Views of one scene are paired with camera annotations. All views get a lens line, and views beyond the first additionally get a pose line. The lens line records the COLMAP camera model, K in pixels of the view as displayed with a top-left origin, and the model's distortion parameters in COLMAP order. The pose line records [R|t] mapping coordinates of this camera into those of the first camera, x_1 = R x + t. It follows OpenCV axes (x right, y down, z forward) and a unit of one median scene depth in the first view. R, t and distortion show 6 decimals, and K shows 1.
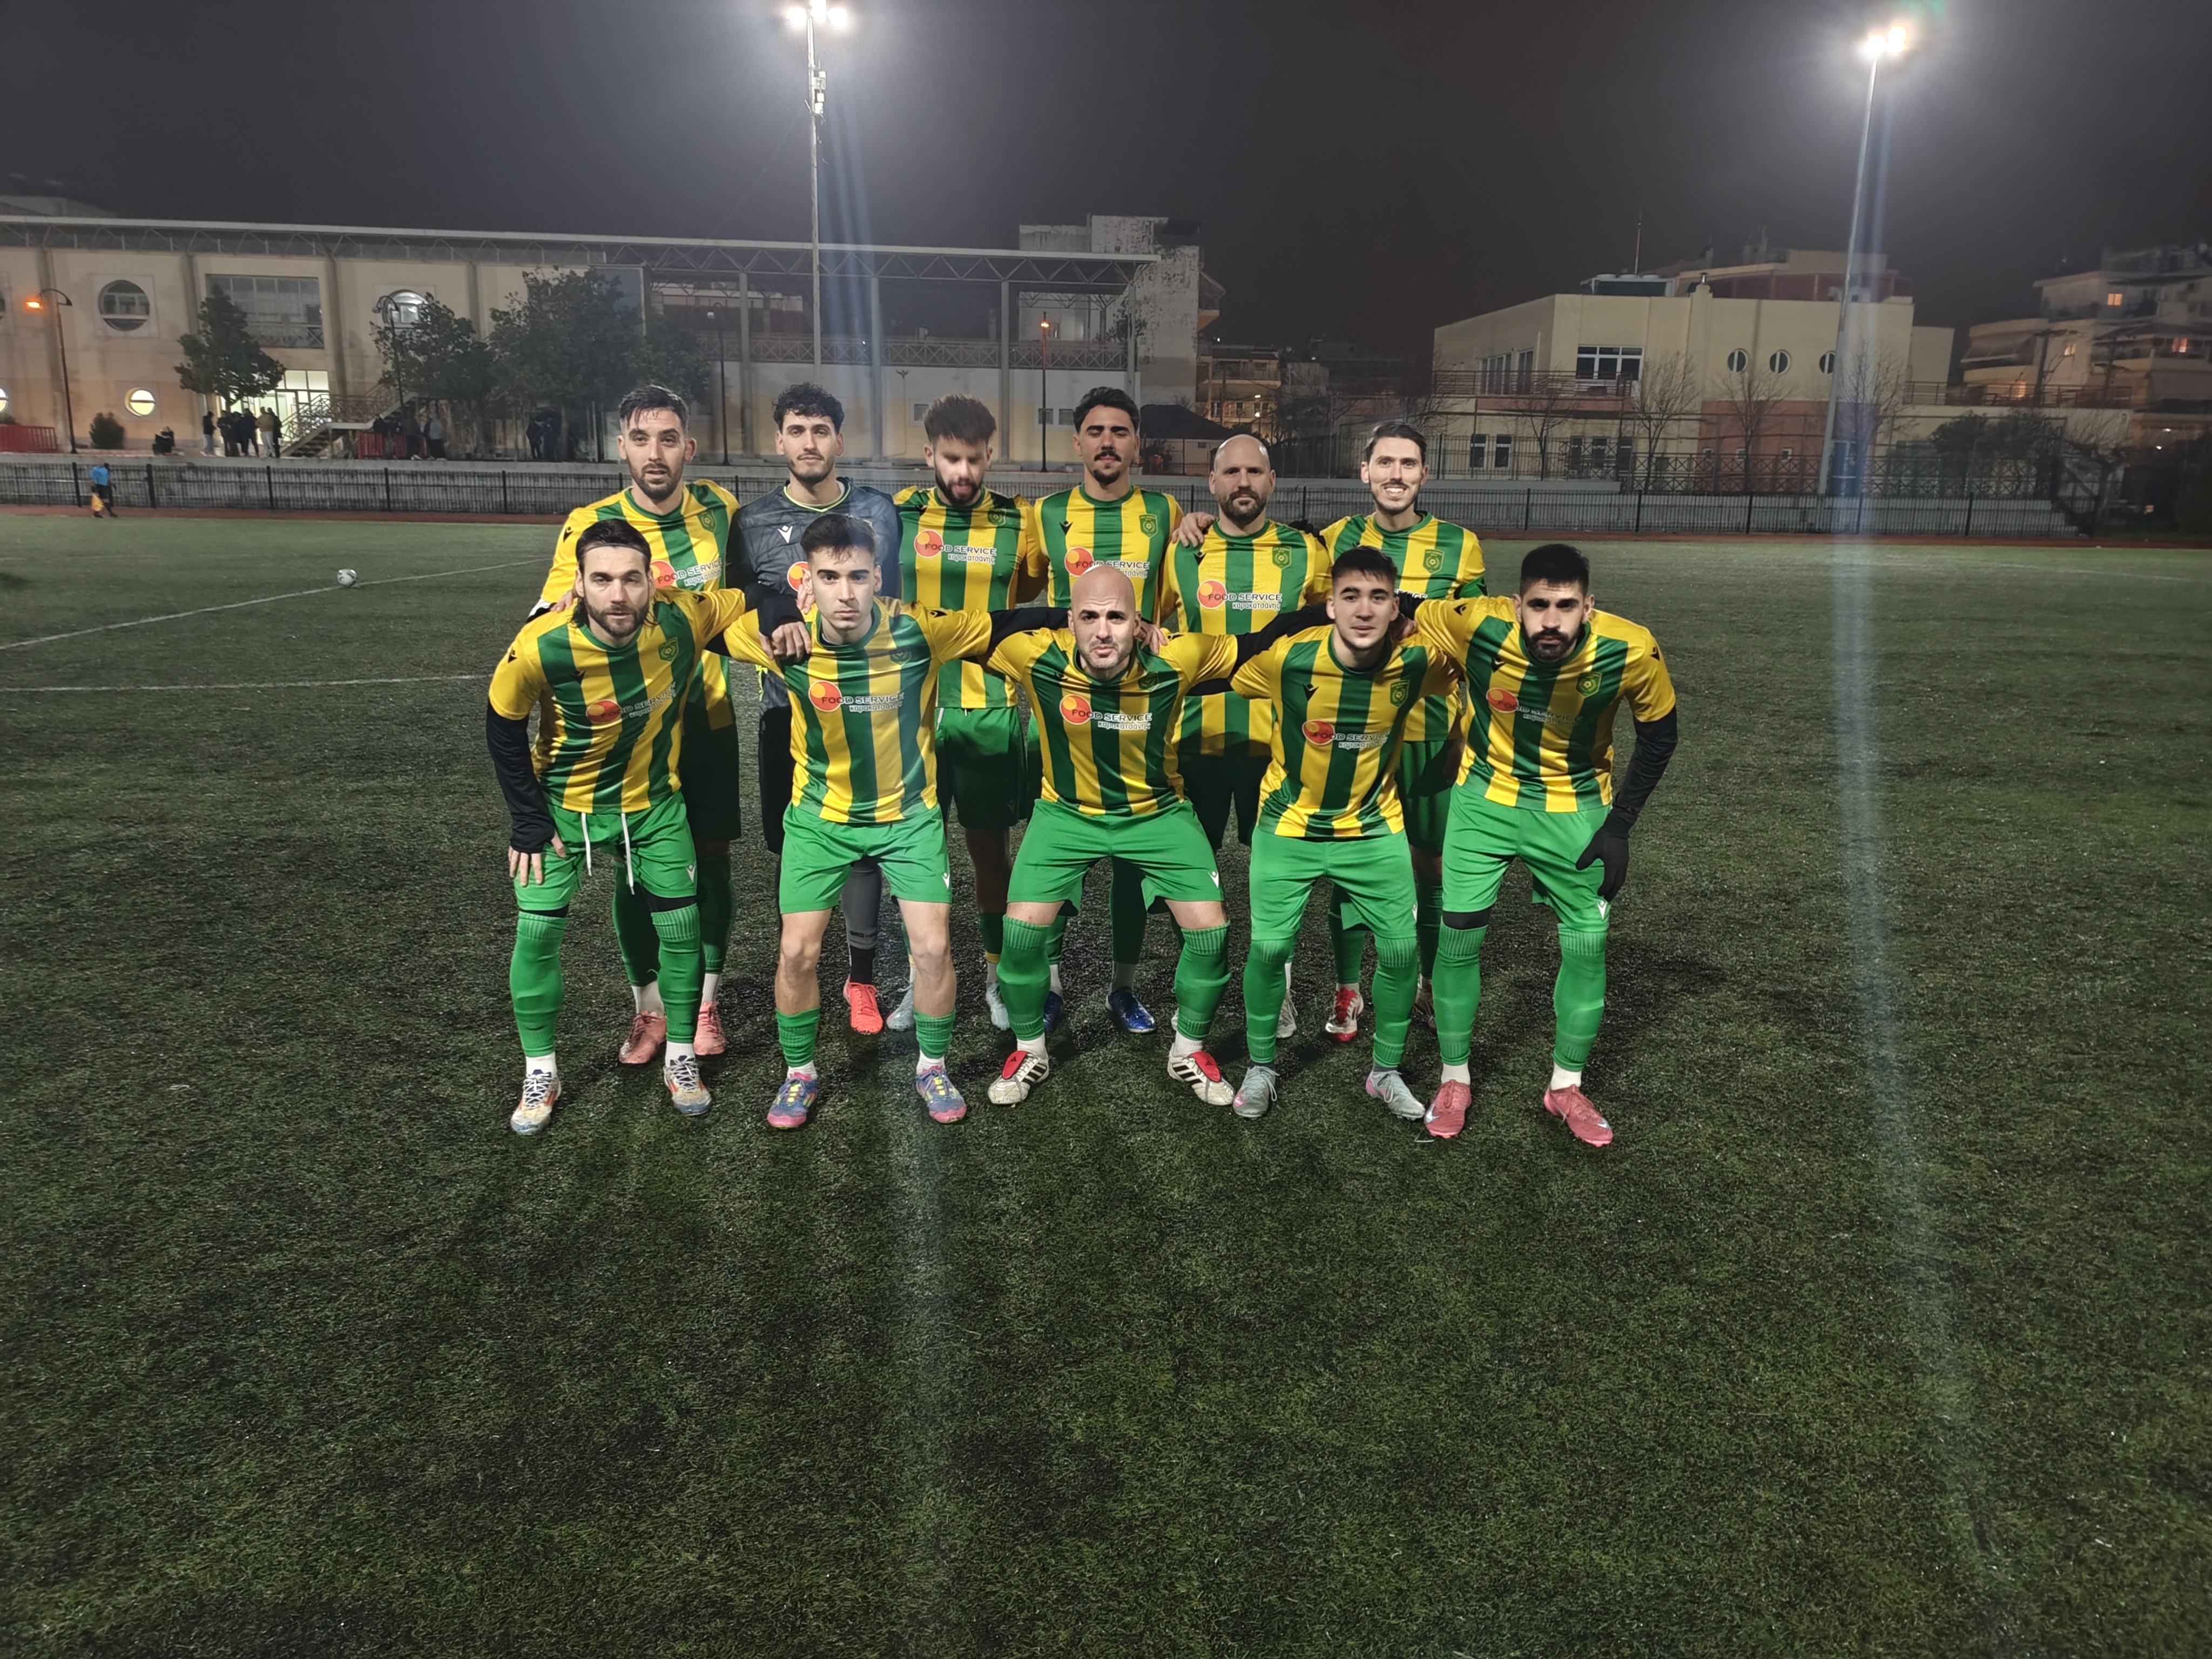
lens RADIAL K [[1614.0, 0, 1103.7], [0, 1614.0, 845.9], [0, 0, 1]] dist [0.015193, -0.017478]
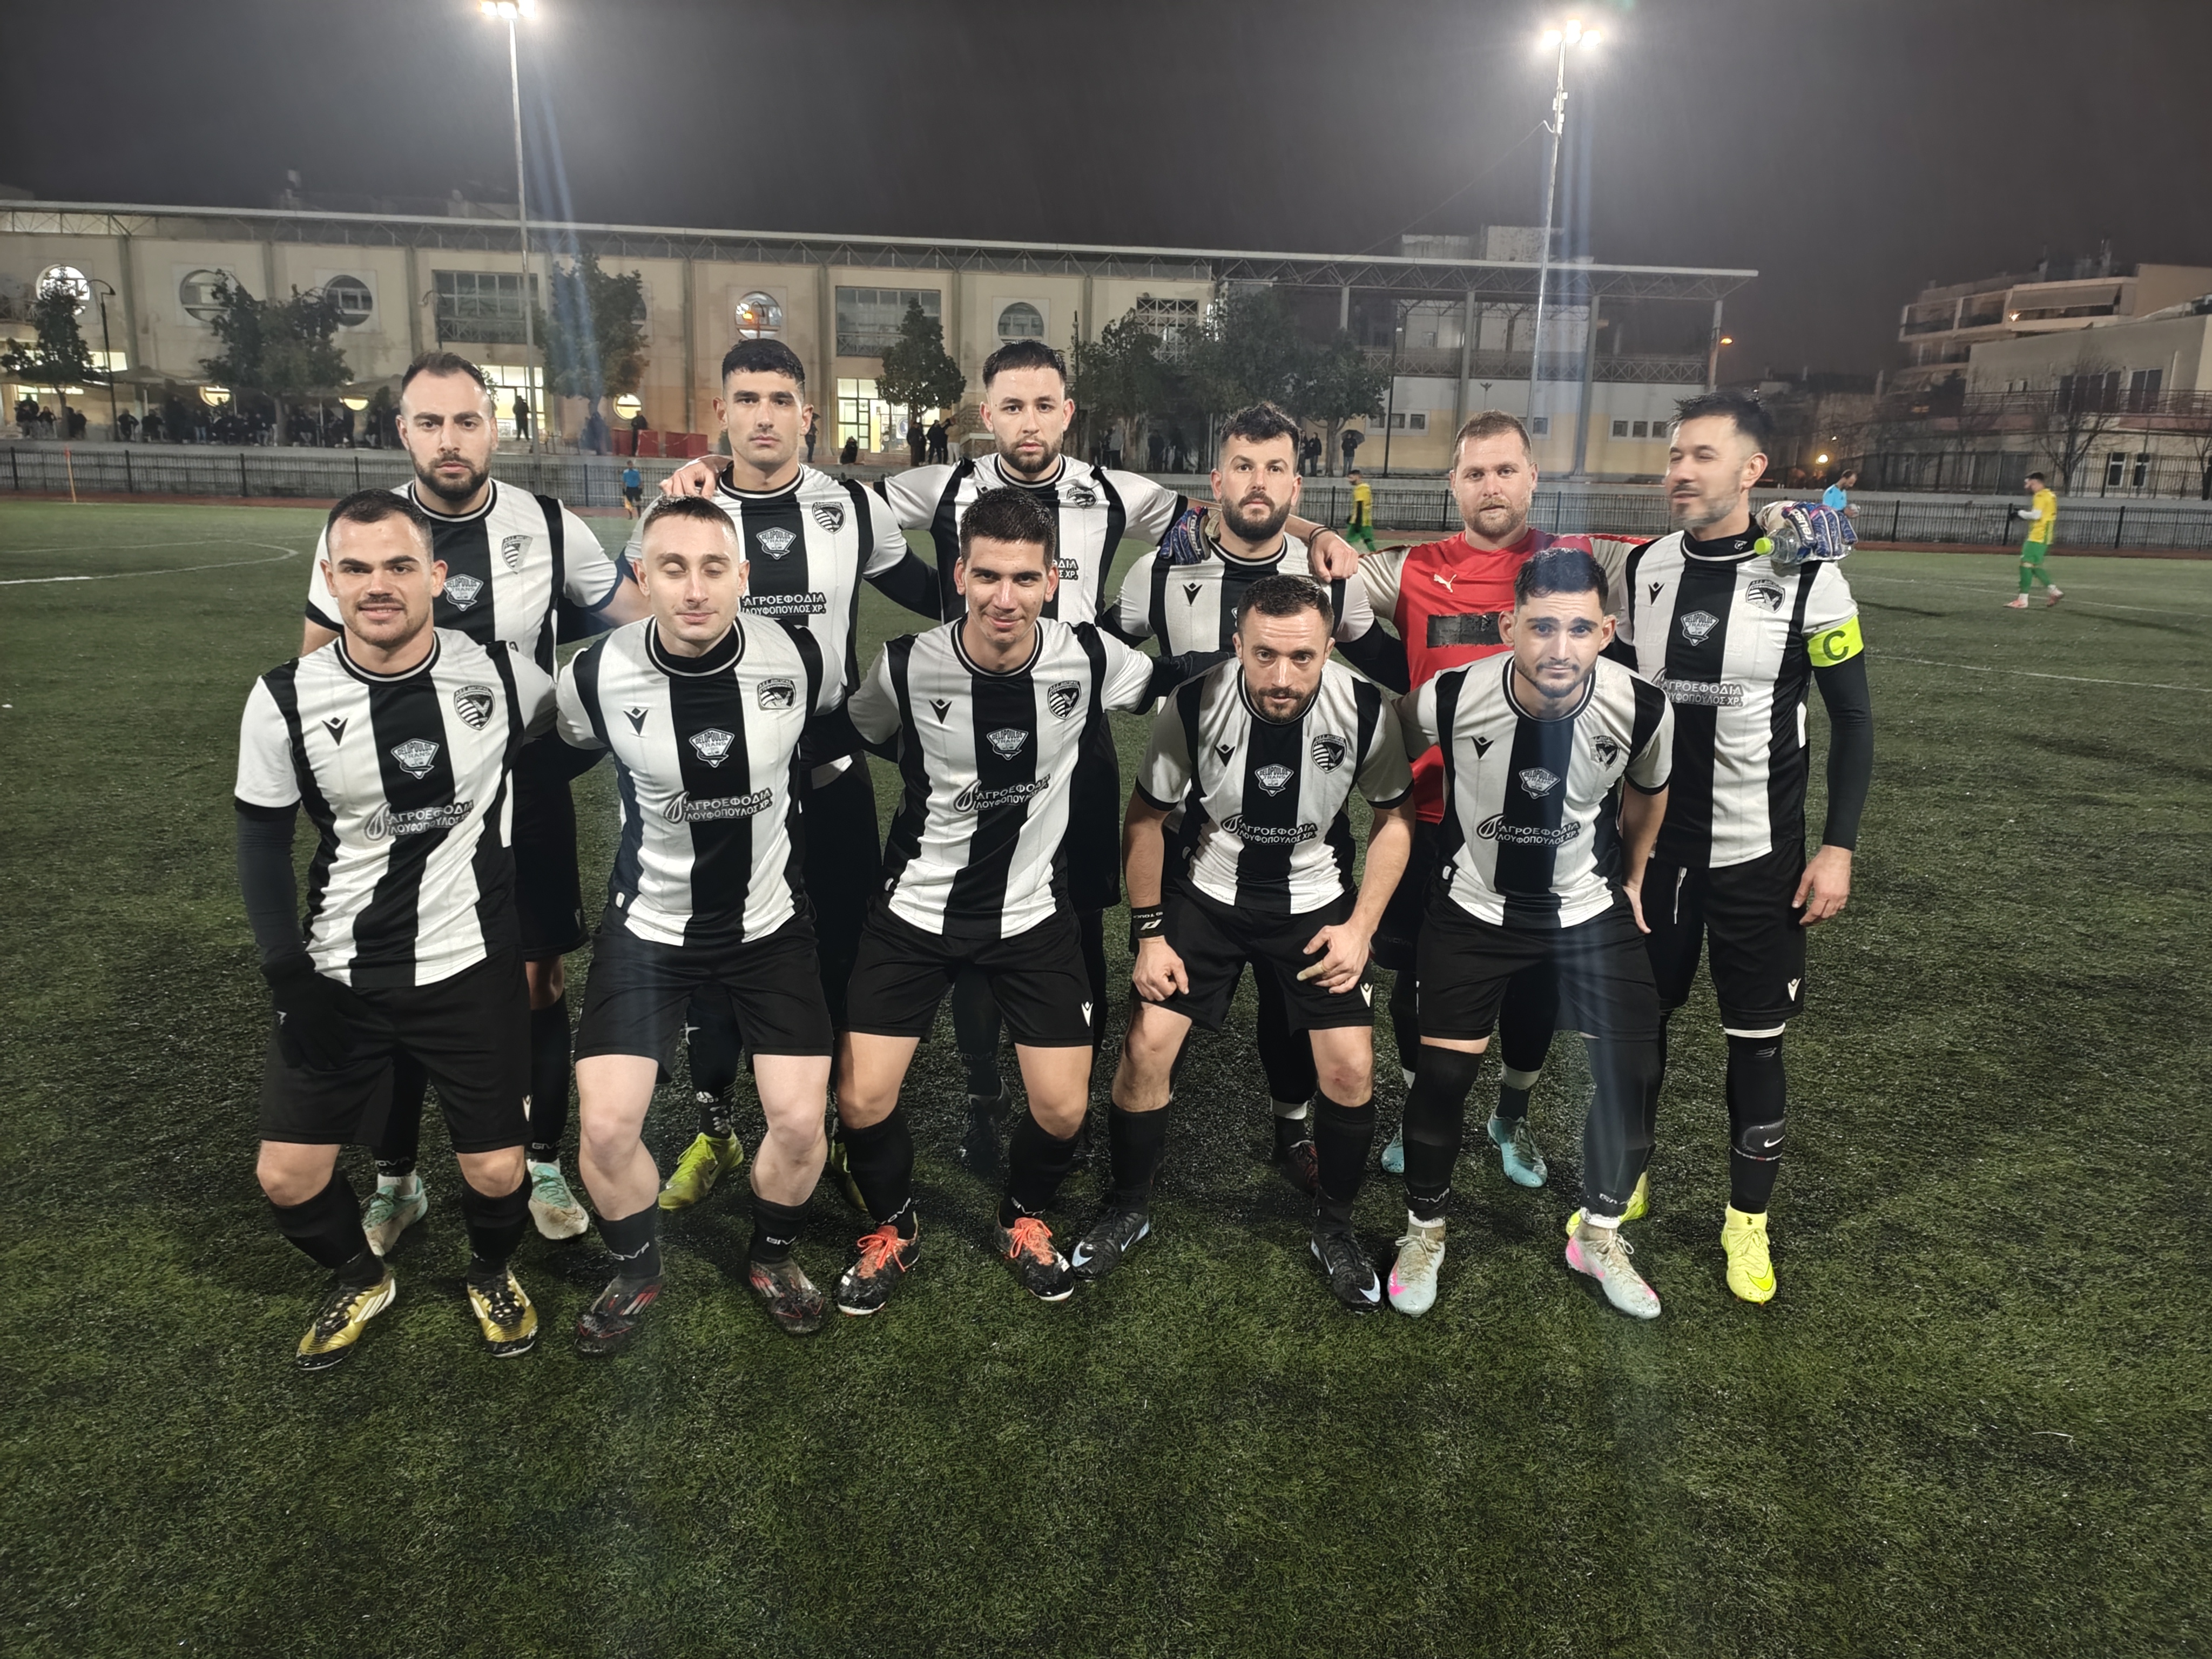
lens RADIAL K [[1614.0, 0, 1094.2], [0, 1614.0, 829.6], [0, 0, 1]] dist [0.015193, -0.017478]
pose [[0.999431, 0.016603, -0.029349, -0.358435], [-0.016879, 0.999815, -0.009183, -0.001800], [0.029191, 0.009673, 0.999527, -0.016548]]
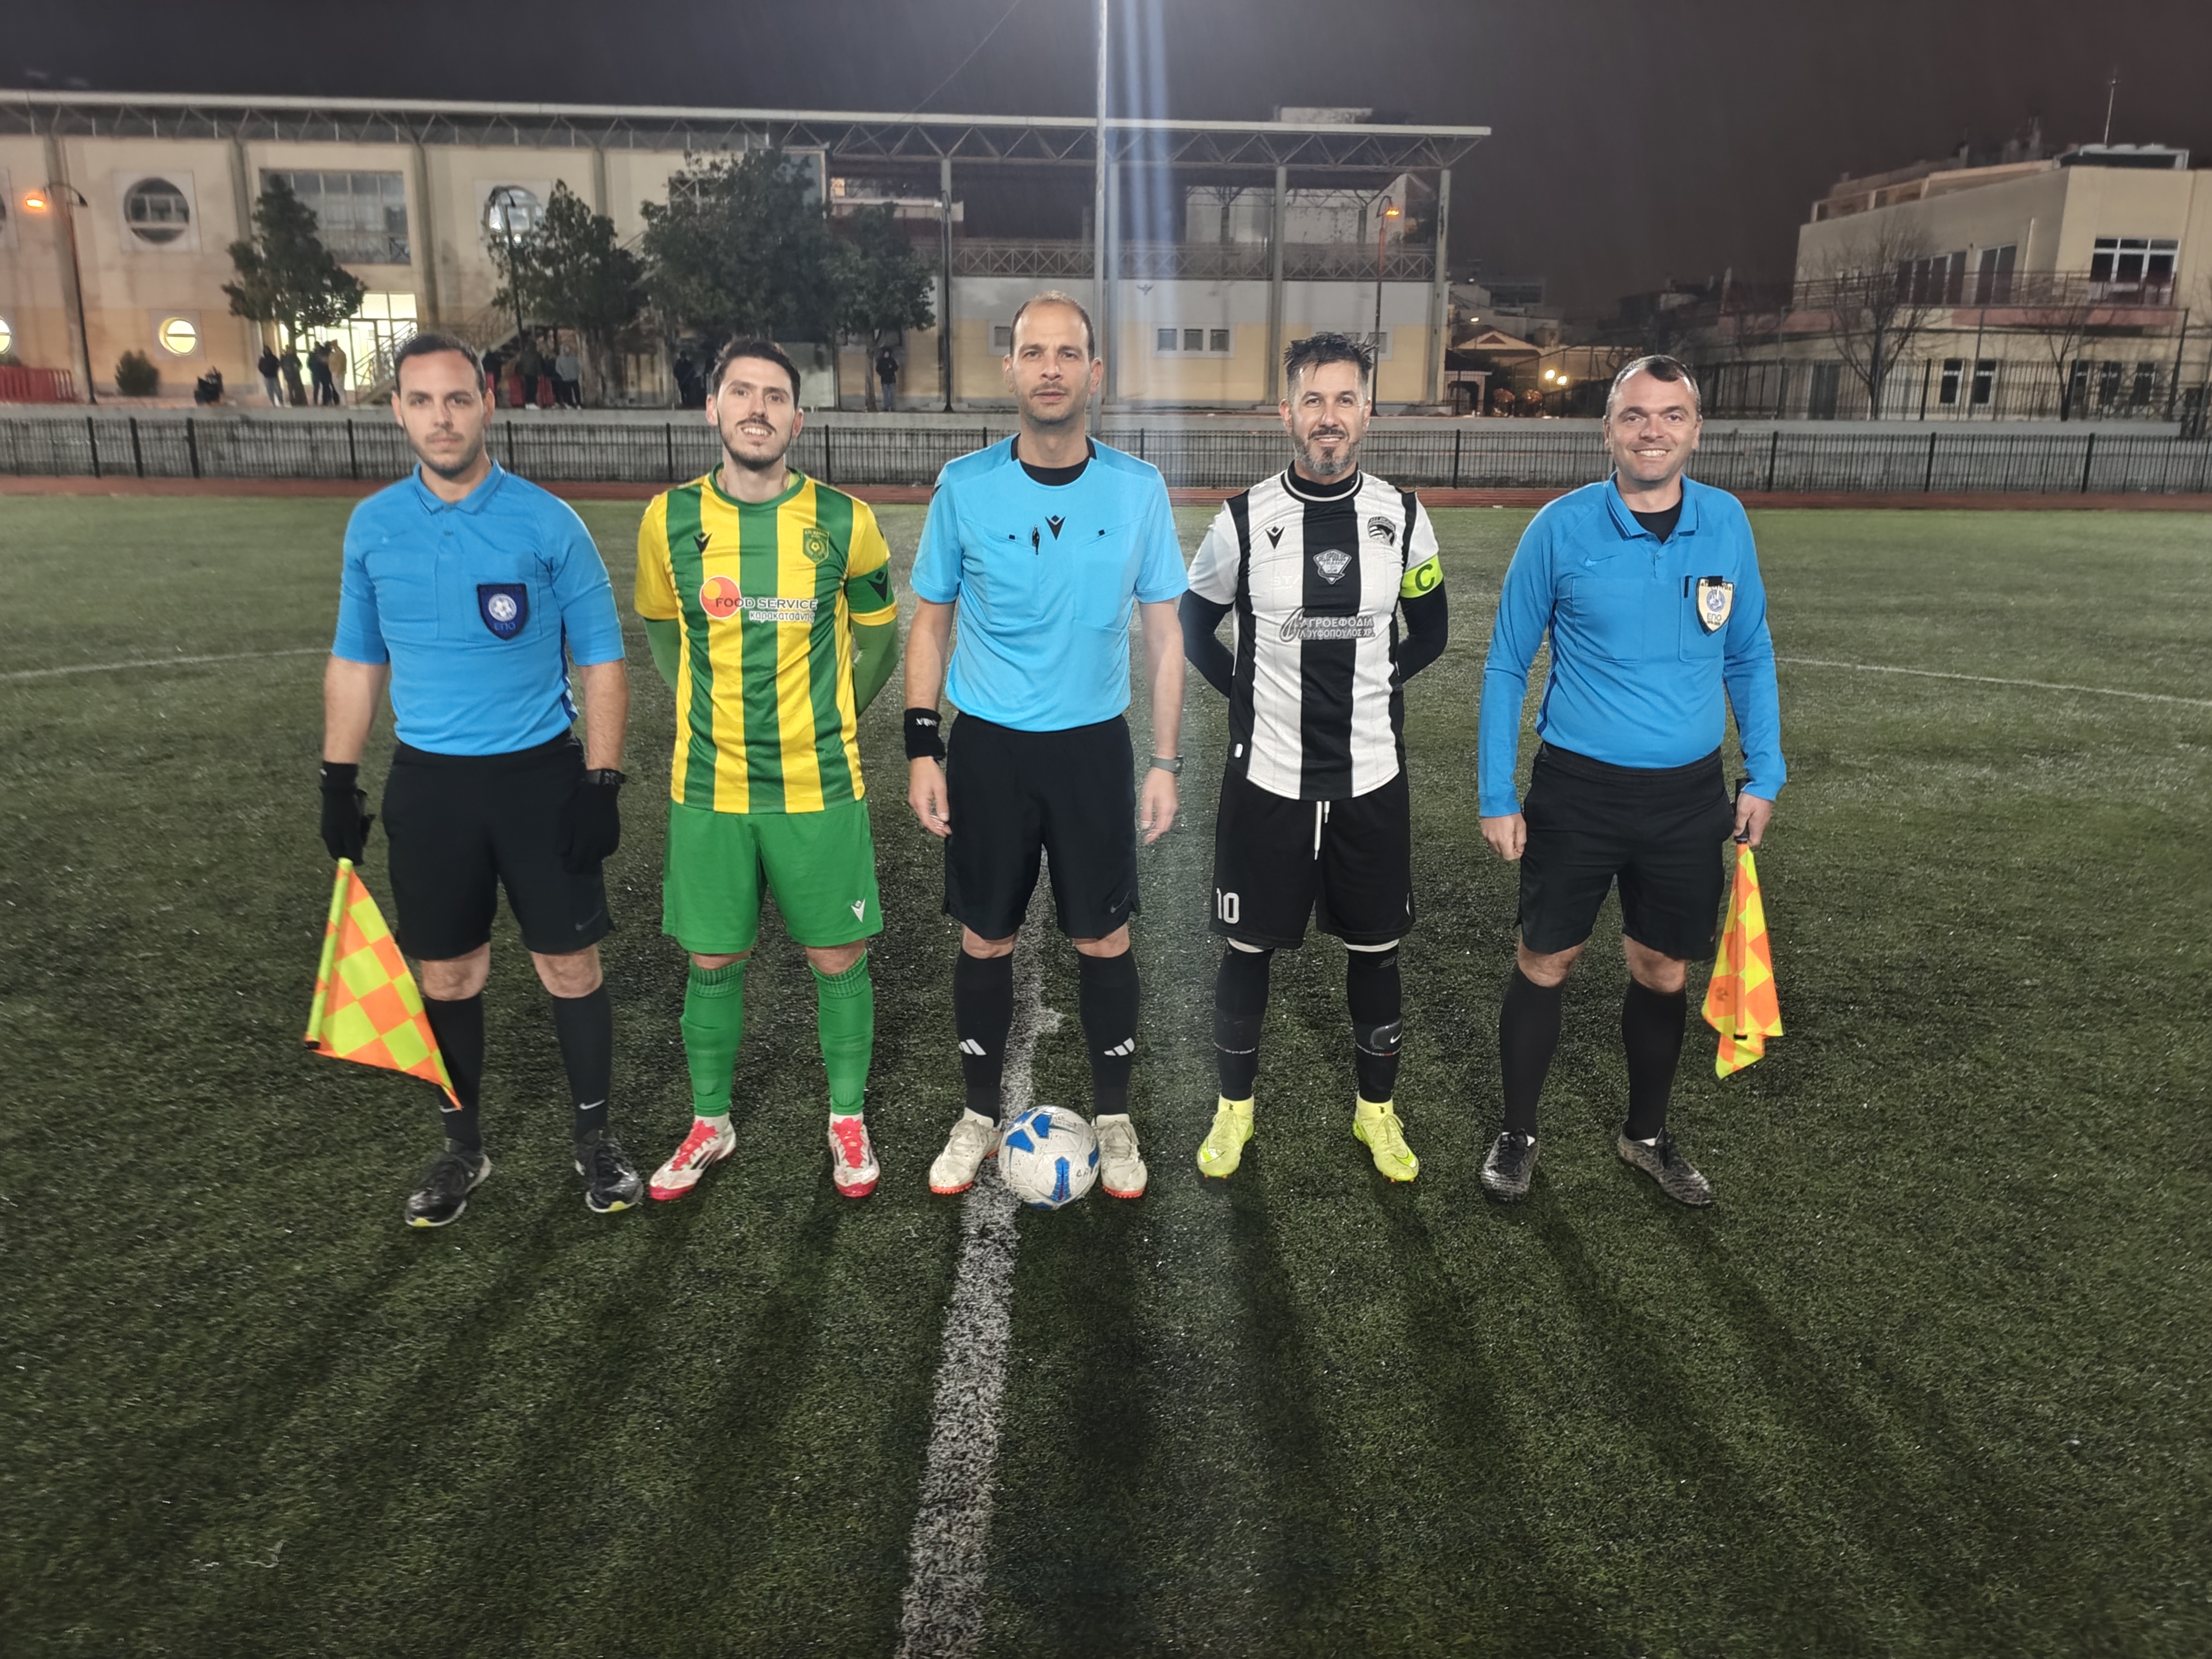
lens RADIAL K [[1614.0, 0, 1082.5], [0, 1614.0, 819.4], [0, 0, 1]] dist [0.015193, -0.017478]
pose [[0.999449, -0.000568, -0.033181, -0.137669], [0.001280, 0.999770, 0.021426, -0.059096], [0.033162, -0.021456, 0.999220, 0.236310]]
